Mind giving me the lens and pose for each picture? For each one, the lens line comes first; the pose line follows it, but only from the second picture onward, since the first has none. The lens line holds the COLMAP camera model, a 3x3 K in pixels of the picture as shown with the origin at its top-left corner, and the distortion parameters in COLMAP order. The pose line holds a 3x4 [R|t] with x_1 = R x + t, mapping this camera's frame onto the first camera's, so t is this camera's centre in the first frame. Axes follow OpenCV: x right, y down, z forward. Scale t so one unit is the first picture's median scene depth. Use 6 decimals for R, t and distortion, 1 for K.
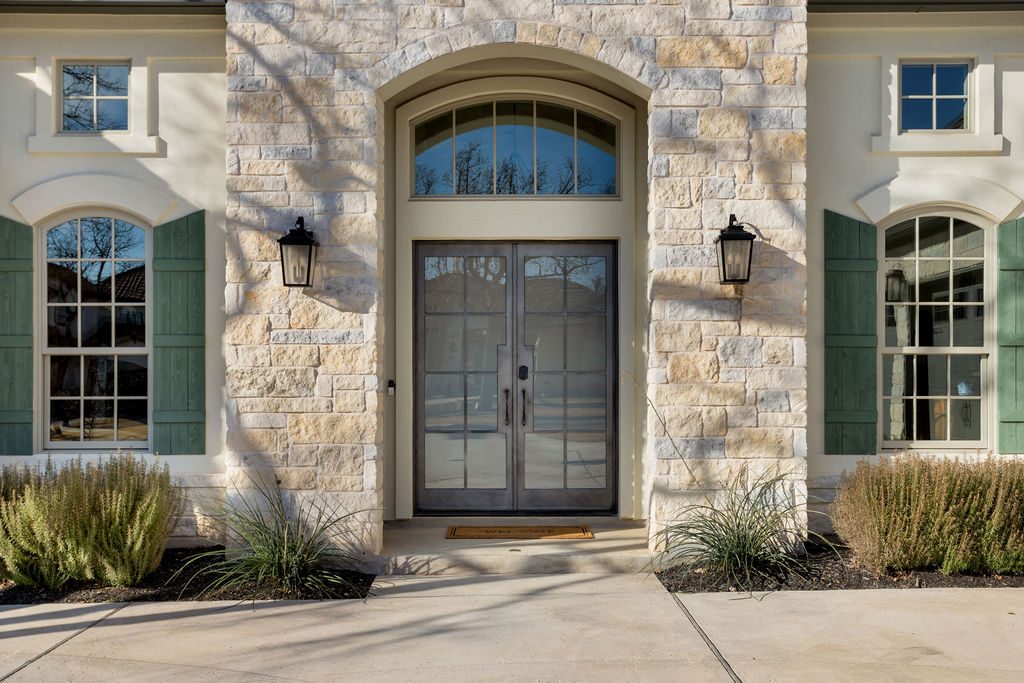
lens RADIAL K [[1119.3, 0, 510.0], [0, 1119.3, 370.4], [0, 0, 1]] dist [0.003398, 0.028136]
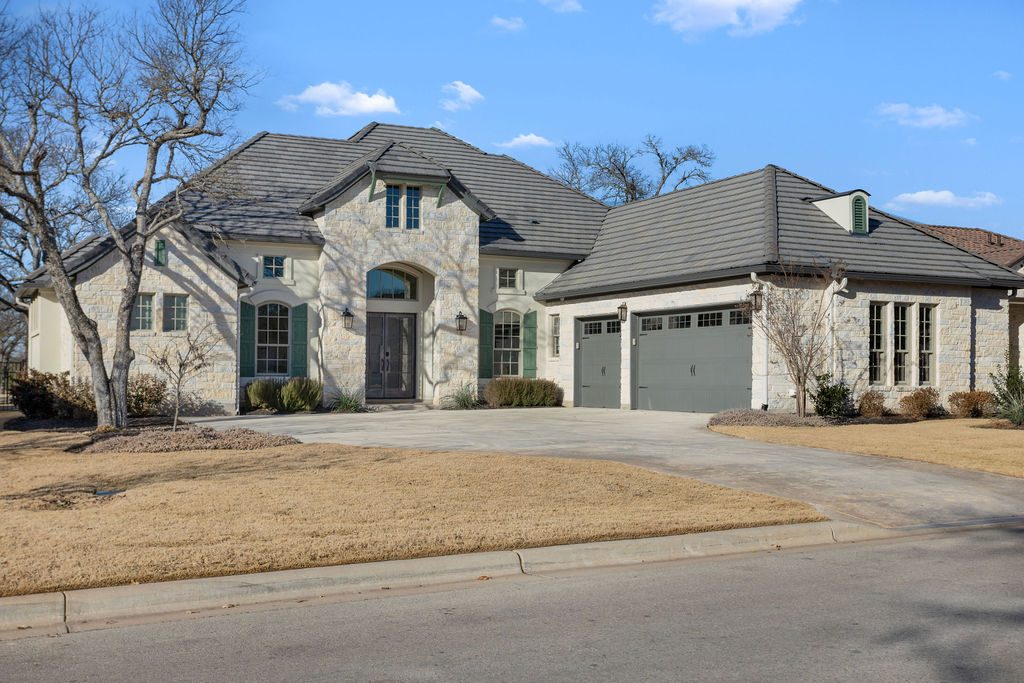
lens RADIAL K [[1119.3, 0, 510.0], [0, 1119.3, 370.4], [0, 0, 1]] dist [0.003398, 0.028136]
pose [[0.897183, 0.007861, 0.441589, -1.207594], [-0.011179, 0.999925, 0.004913, 0.033016], [-0.441518, -0.009344, 0.897204, -2.241143]]
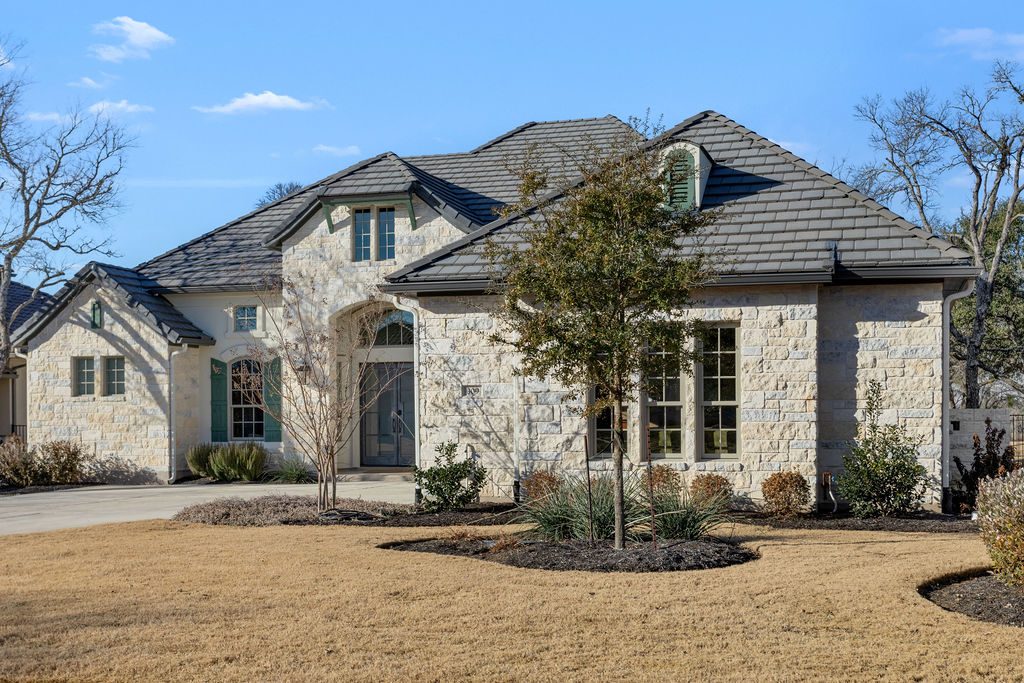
lens RADIAL K [[1338.9, 0, 512.7], [0, 1338.9, 420.6], [0, 0, 1]] dist [0.013584, 0.006007]
pose [[0.960161, -0.004467, -0.279410, 1.272812], [0.007377, 0.999929, 0.009366, -0.006938], [0.279349, -0.011055, 0.960126, -2.158699]]
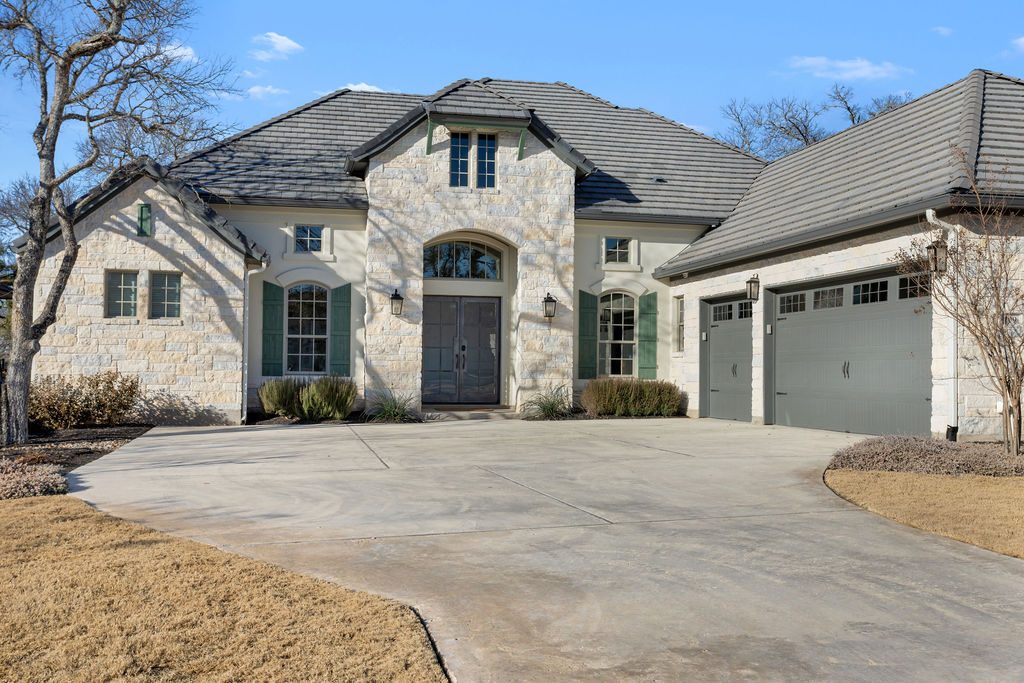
lens RADIAL K [[1011.6, 0, 511.1], [0, 1011.6, 354.4], [0, 0, 1]] dist [0.008053, 0.009214]
pose [[0.975760, 0.014119, 0.218387, -0.430073], [-0.013039, 0.999895, -0.006386, 0.033857], [-0.218454, 0.003384, 0.975841, -1.410929]]
